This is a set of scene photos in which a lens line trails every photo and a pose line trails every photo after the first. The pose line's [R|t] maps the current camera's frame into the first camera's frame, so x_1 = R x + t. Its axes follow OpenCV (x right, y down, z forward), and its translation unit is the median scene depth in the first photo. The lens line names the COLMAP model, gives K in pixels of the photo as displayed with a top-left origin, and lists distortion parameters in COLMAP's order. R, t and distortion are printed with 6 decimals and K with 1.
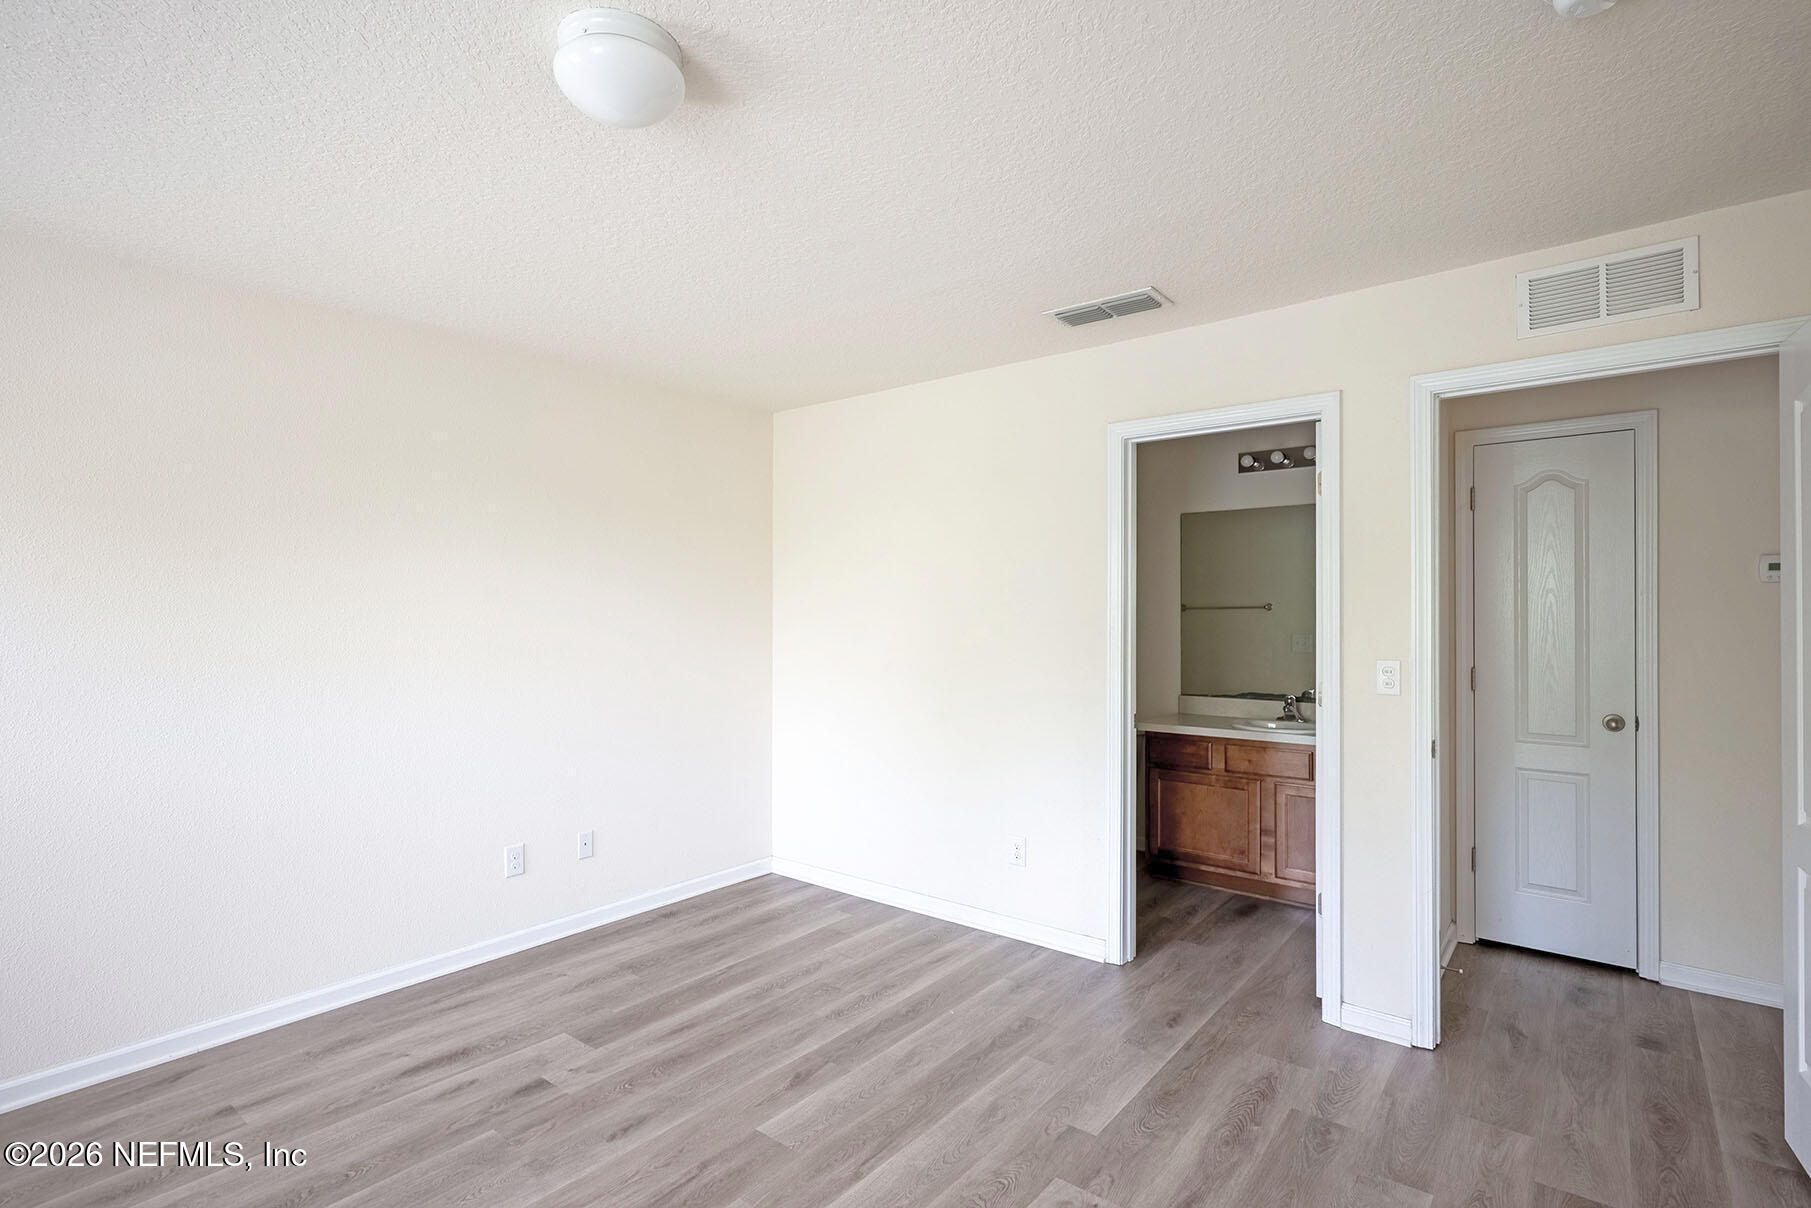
lens RADIAL K [[872.7, 0, 906.9], [0, 872.7, 608.4], [0, 0, 1]] dist [-0.005515, 0.004400]
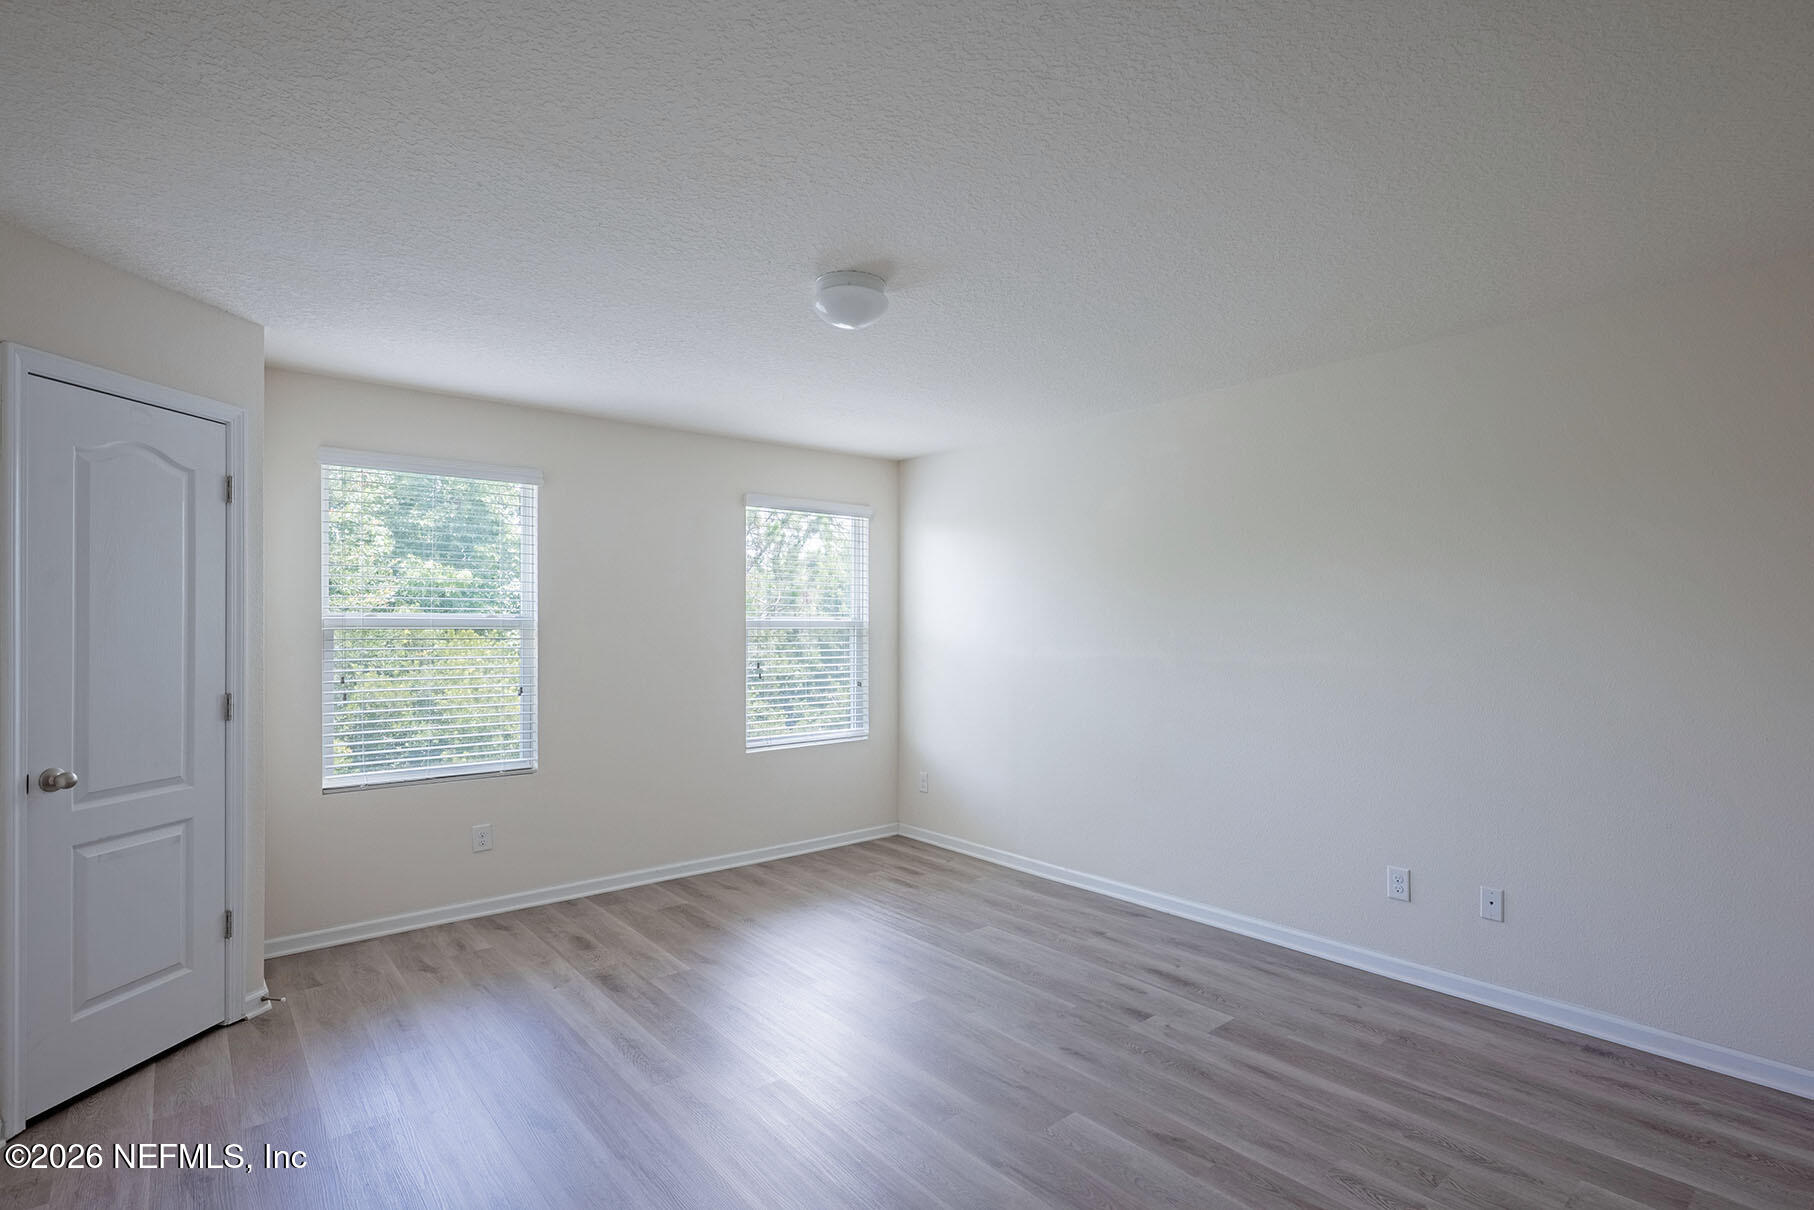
lens RADIAL K [[874.2, 0, 906.3], [0, 874.2, 616.4], [0, 0, 1]] dist [-0.005515, 0.004400]
pose [[-0.196226, -0.008270, -0.980524, 0.731072], [0.002717, 0.999956, -0.008978, 0.006060], [0.980555, -0.004426, -0.196195, 0.815281]]
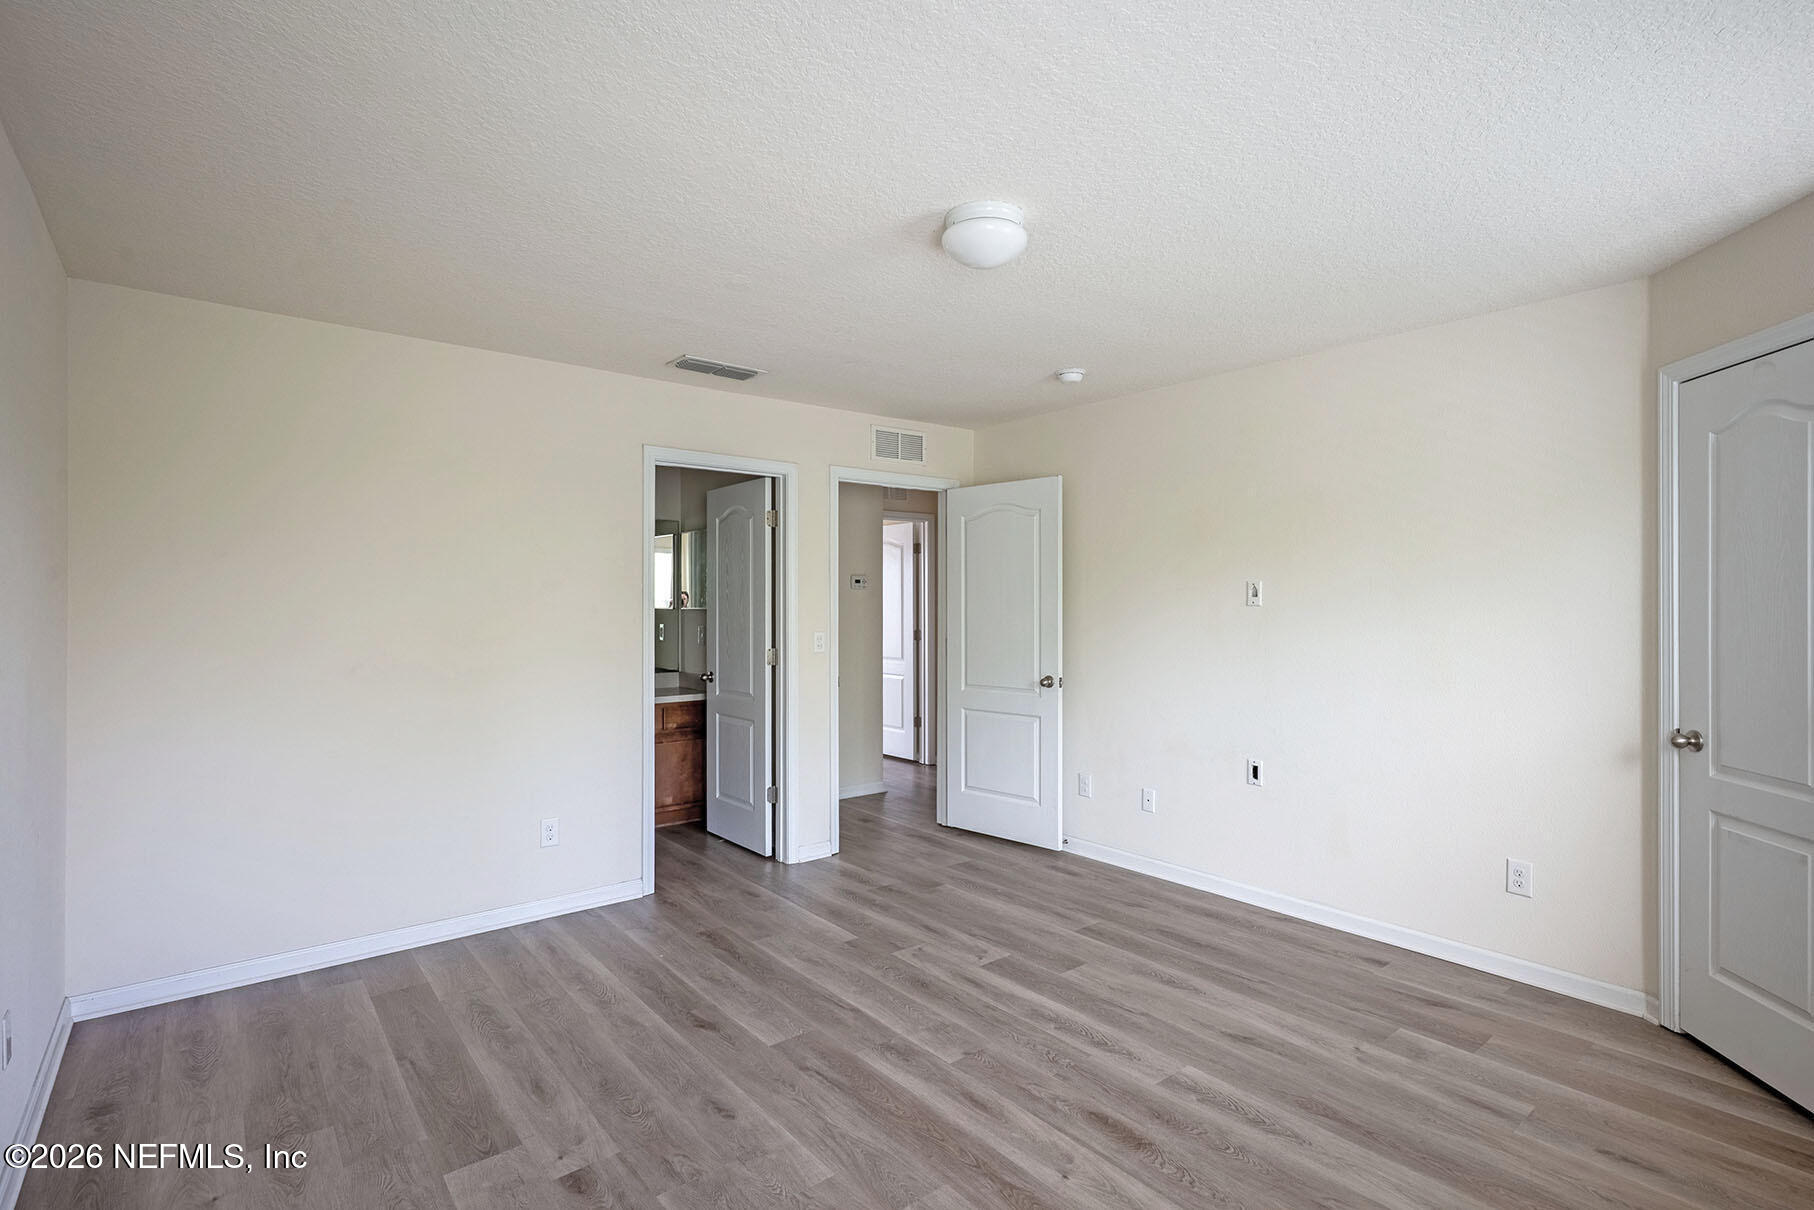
lens RADIAL K [[874.2, 0, 920.6], [0, 874.2, 604.2], [0, 0, 1]] dist [-0.005515, 0.004400]
pose [[0.196688, 0.004213, 0.980457, -1.026640], [-0.000961, 0.999991, -0.004104, 0.013411], [-0.980466, -0.000135, 0.196691, 0.465024]]
